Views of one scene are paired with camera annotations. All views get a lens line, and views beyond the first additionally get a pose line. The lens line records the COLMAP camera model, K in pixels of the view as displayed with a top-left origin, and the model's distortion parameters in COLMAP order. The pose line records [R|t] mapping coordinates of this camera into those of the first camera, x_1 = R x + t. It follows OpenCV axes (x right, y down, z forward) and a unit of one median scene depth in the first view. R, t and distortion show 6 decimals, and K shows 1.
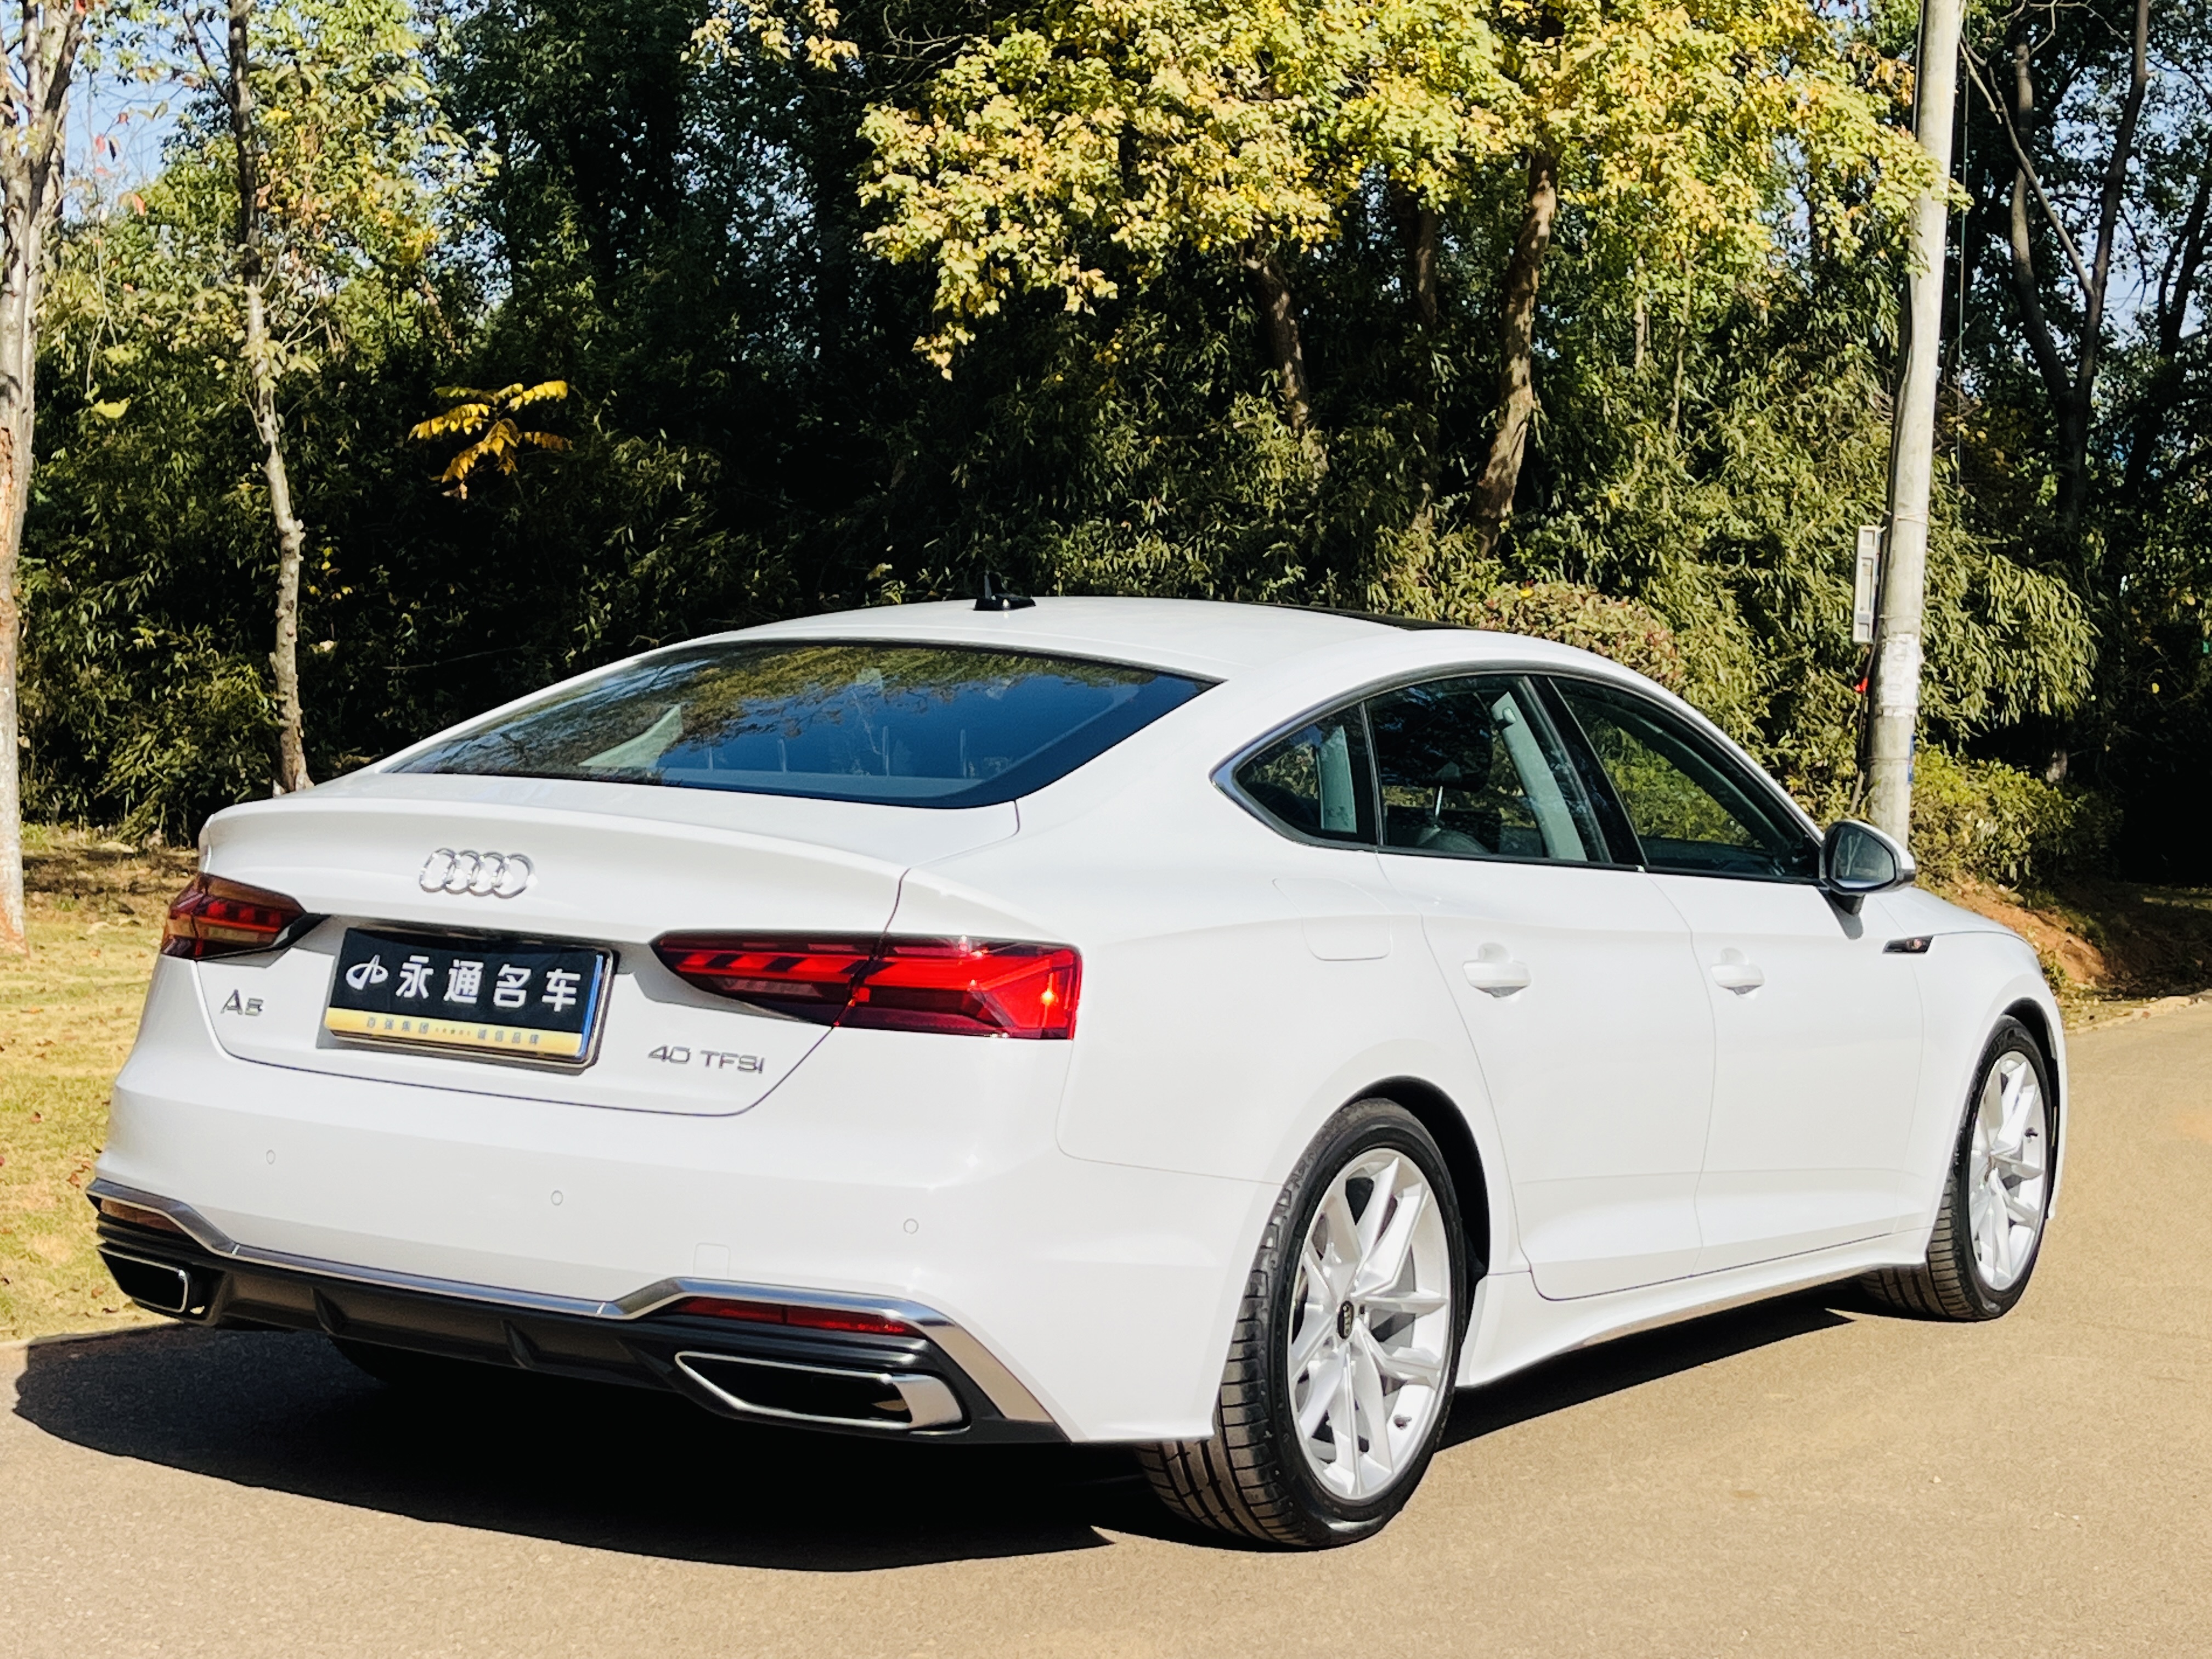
lens RADIAL K [[3546.0, 0, 1106.0], [0, 3546.0, 829.5], [0, 0, 1]] dist [0.384755, -1.859602]
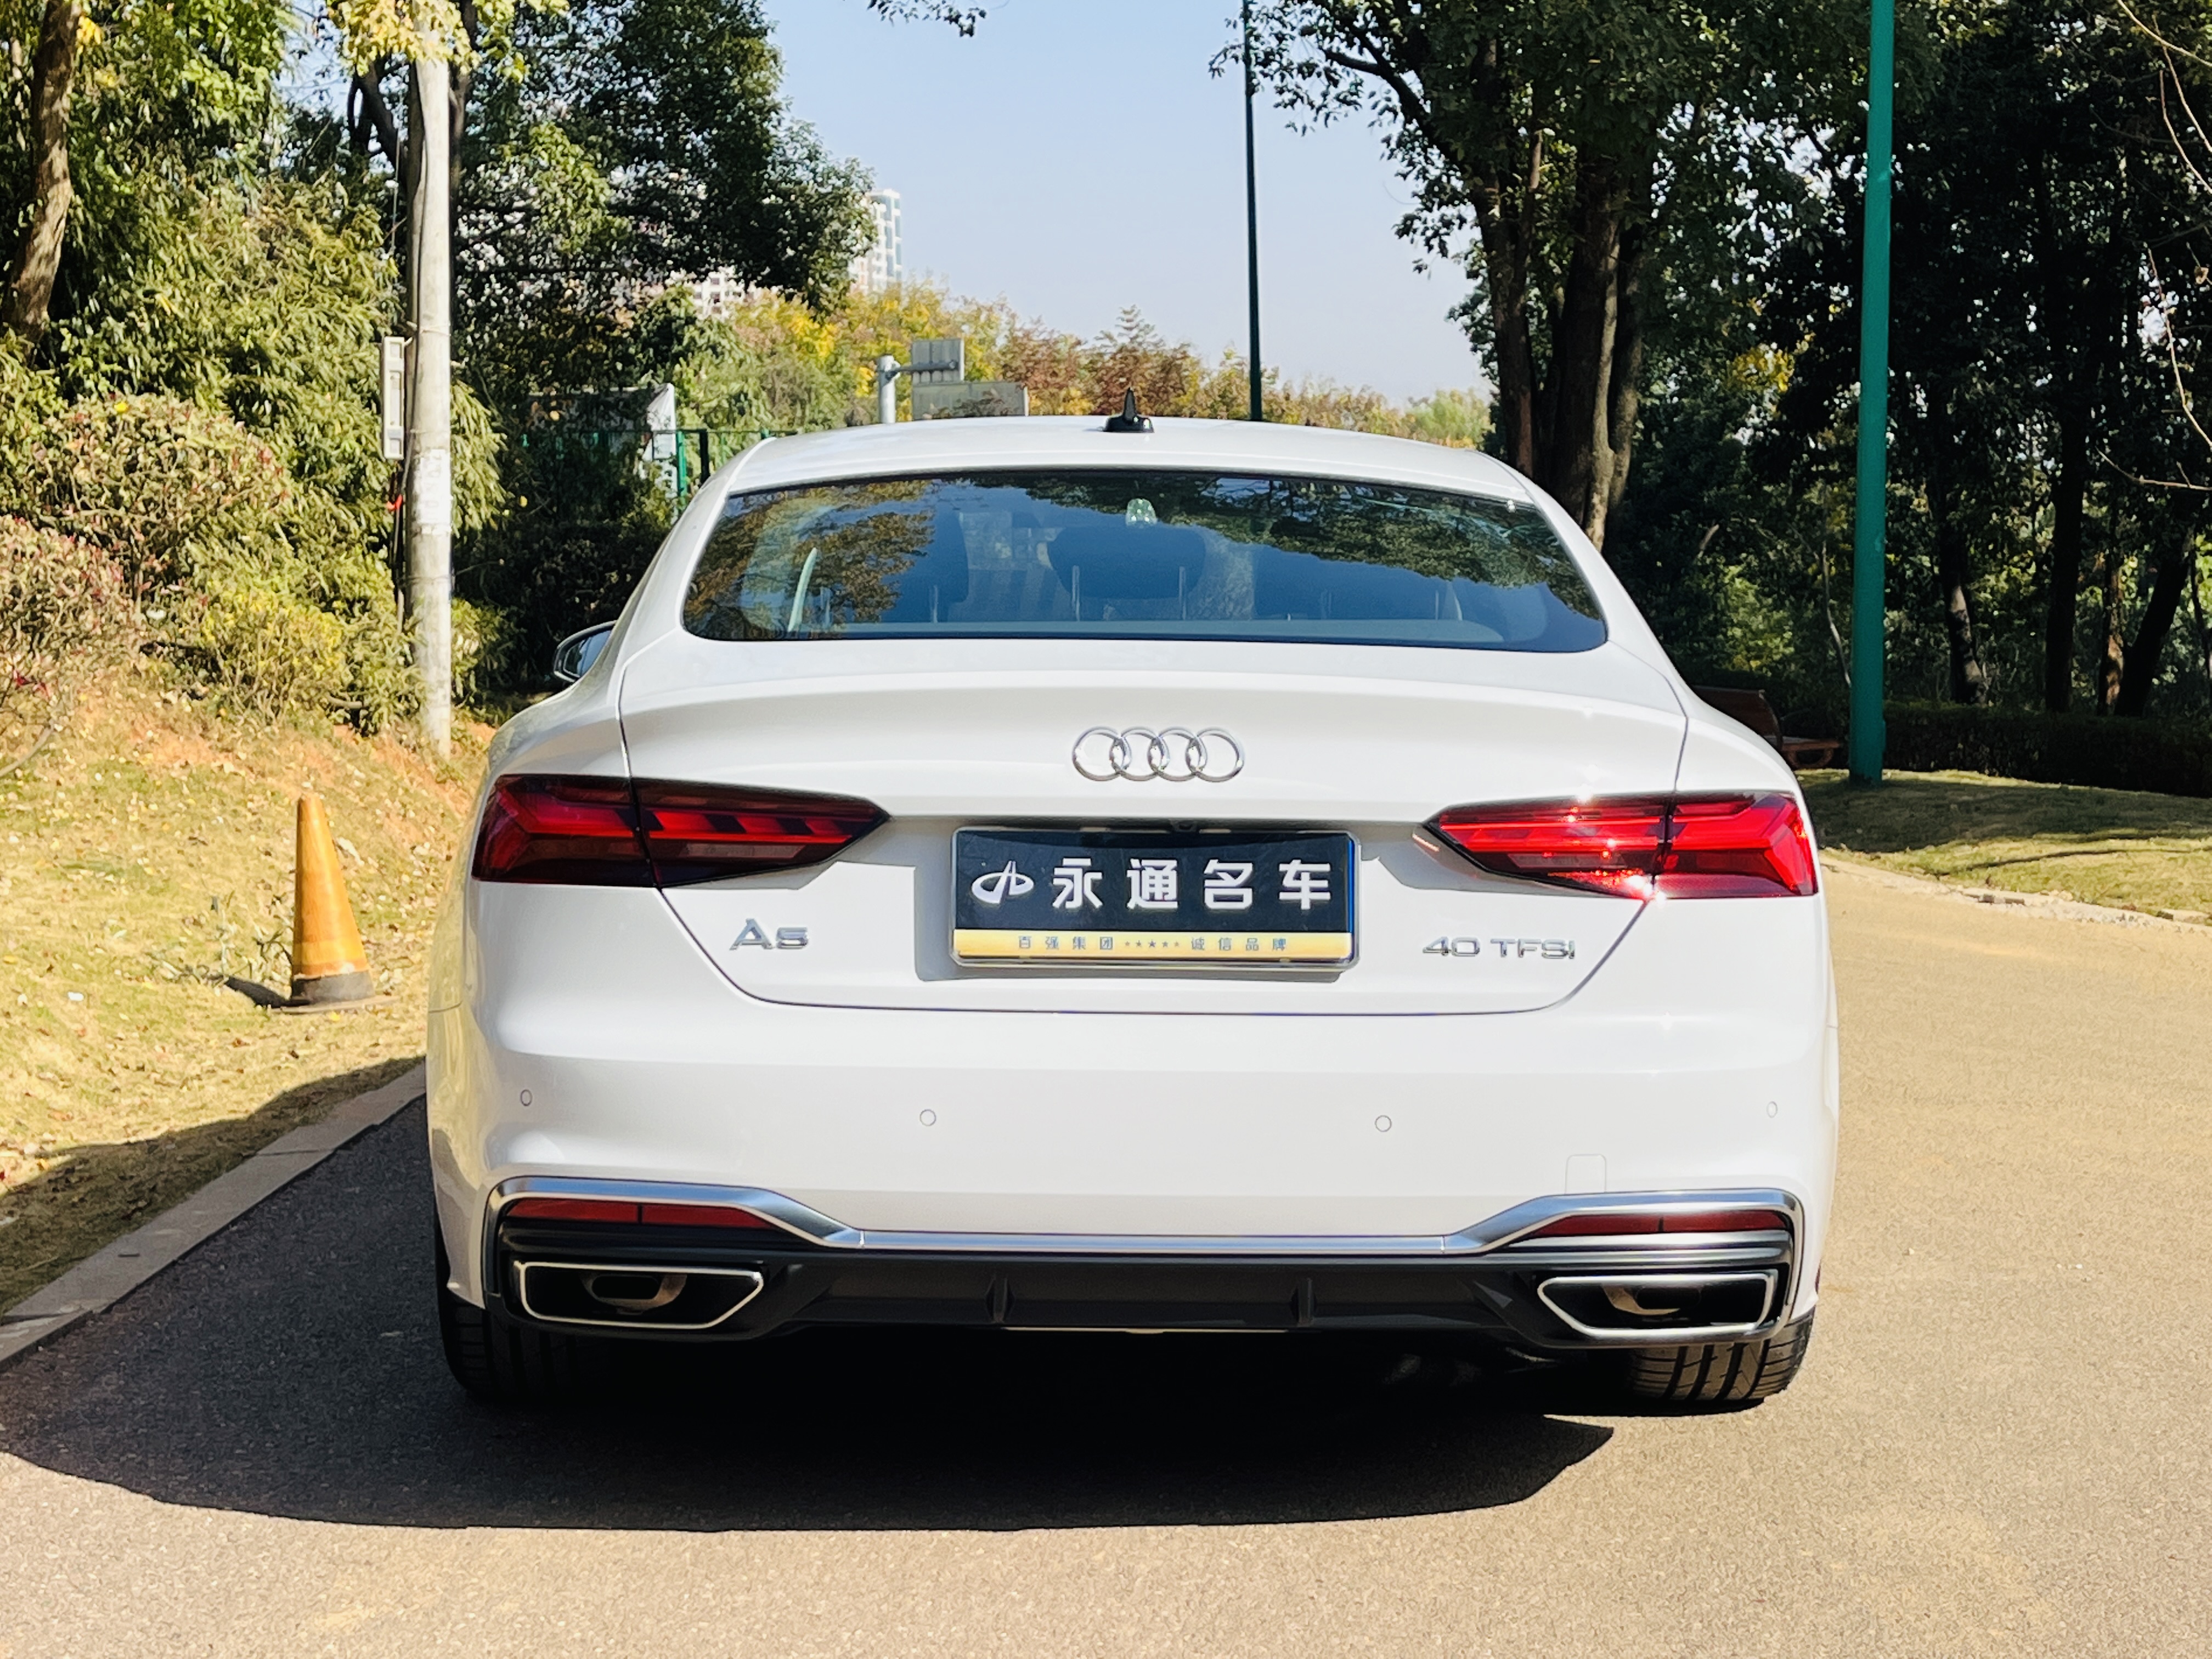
lens RADIAL K [[3546.0, 0, 1106.0], [0, 3546.0, 829.5], [0, 0, 1]] dist [0.384755, -1.859602]
pose [[0.836127, -0.072635, 0.543706, -0.636051], [0.044763, 0.996923, 0.064344, -0.024048], [-0.546707, -0.029462, 0.836806, 0.312422]]
